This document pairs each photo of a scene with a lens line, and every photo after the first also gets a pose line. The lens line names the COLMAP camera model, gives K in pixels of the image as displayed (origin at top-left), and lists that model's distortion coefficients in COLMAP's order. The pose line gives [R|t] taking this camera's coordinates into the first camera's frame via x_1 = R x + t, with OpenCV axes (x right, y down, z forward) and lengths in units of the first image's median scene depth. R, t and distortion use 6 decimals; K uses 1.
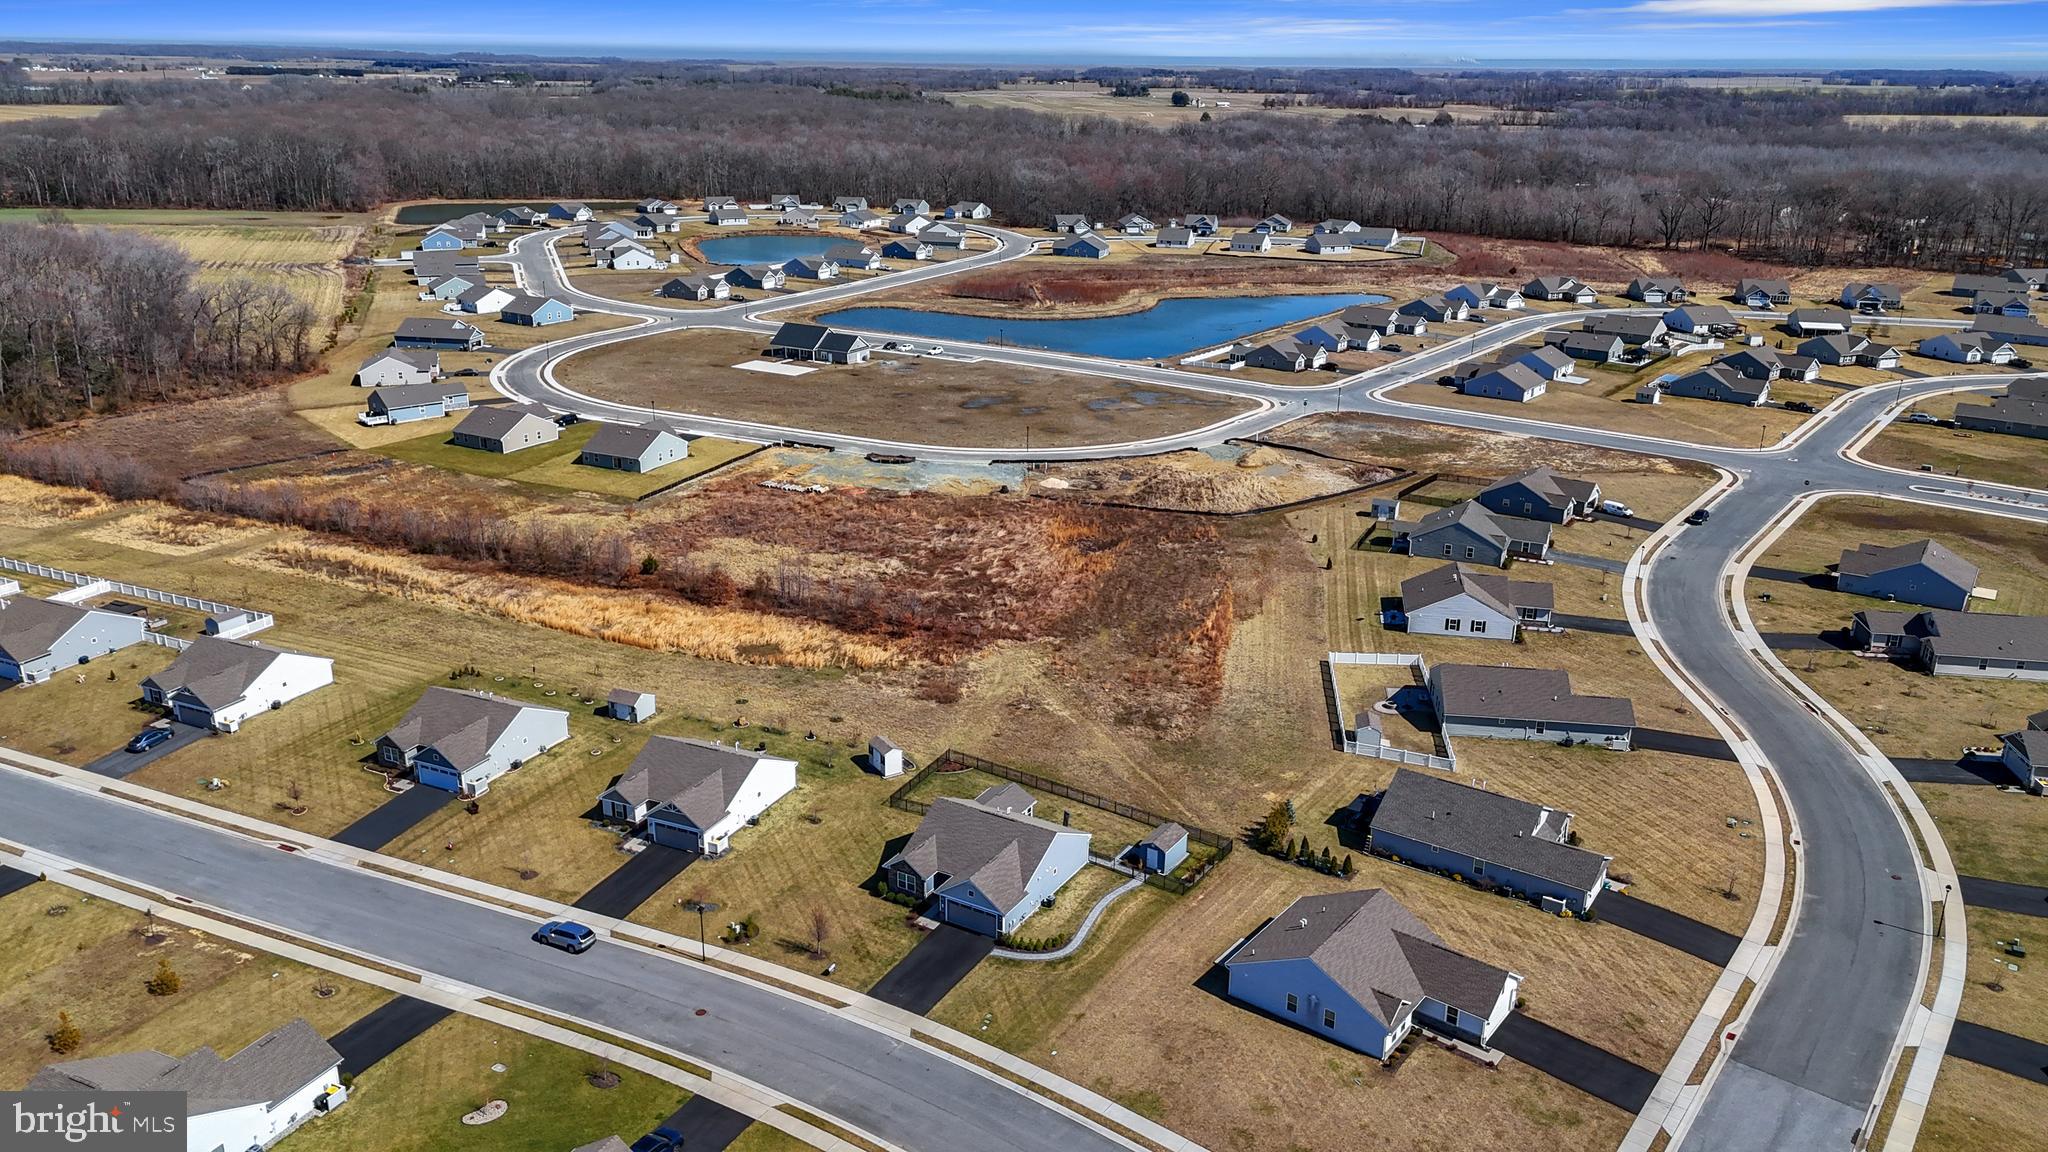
lens RADIAL K [[1489.9, 0, 1023.2], [0, 1489.9, 589.1], [0, 0, 1]] dist [0.077744, -0.074309]
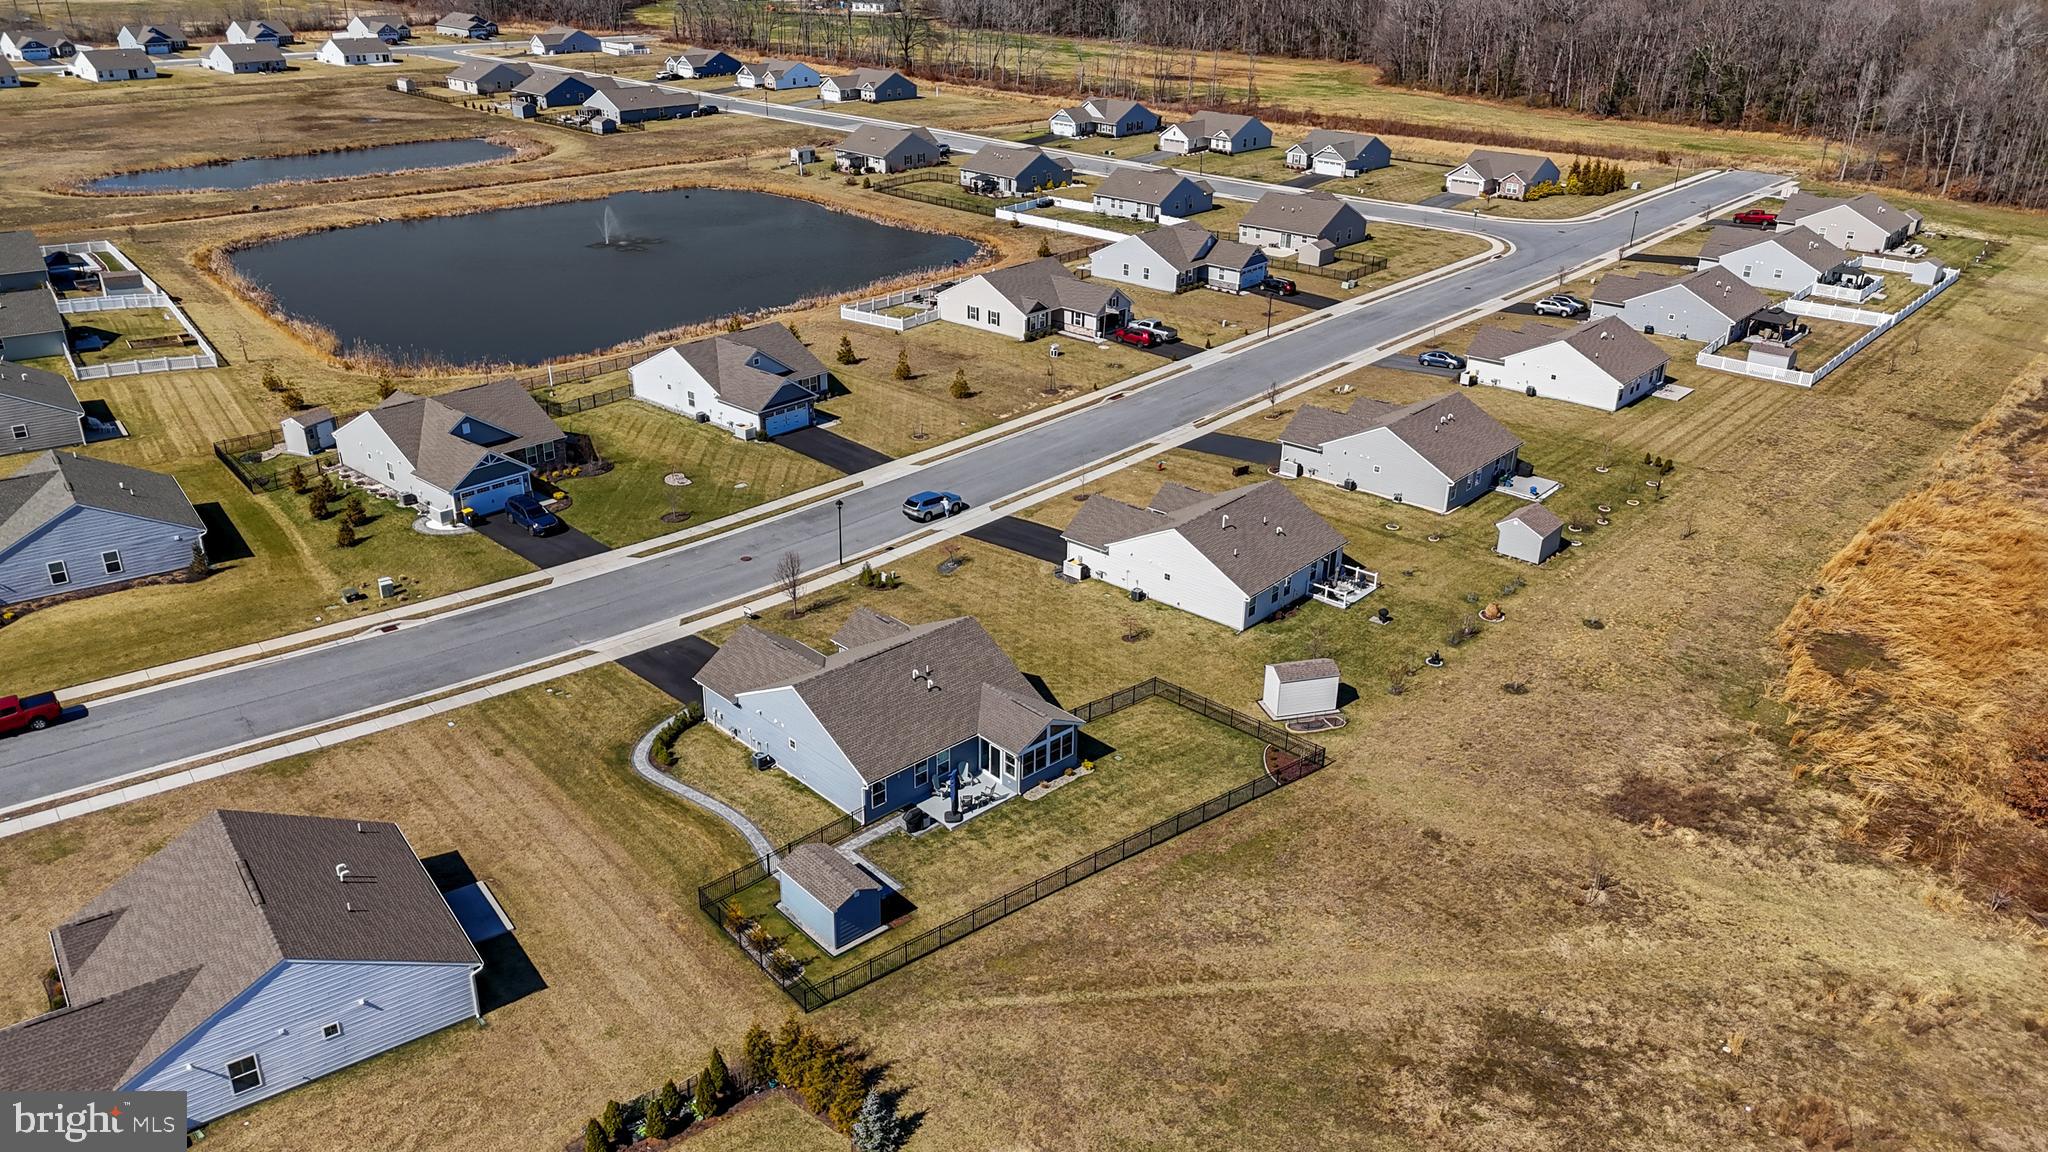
lens RADIAL K [[1489.9, 0, 1023.2], [0, 1489.9, 589.1], [0, 0, 1]] dist [0.077744, -0.074309]
pose [[-0.275451, 0.394073, -0.876831, 0.432372], [-0.338215, 0.814074, 0.472116, -0.155884], [0.899854, 0.426602, -0.090956, 0.954645]]
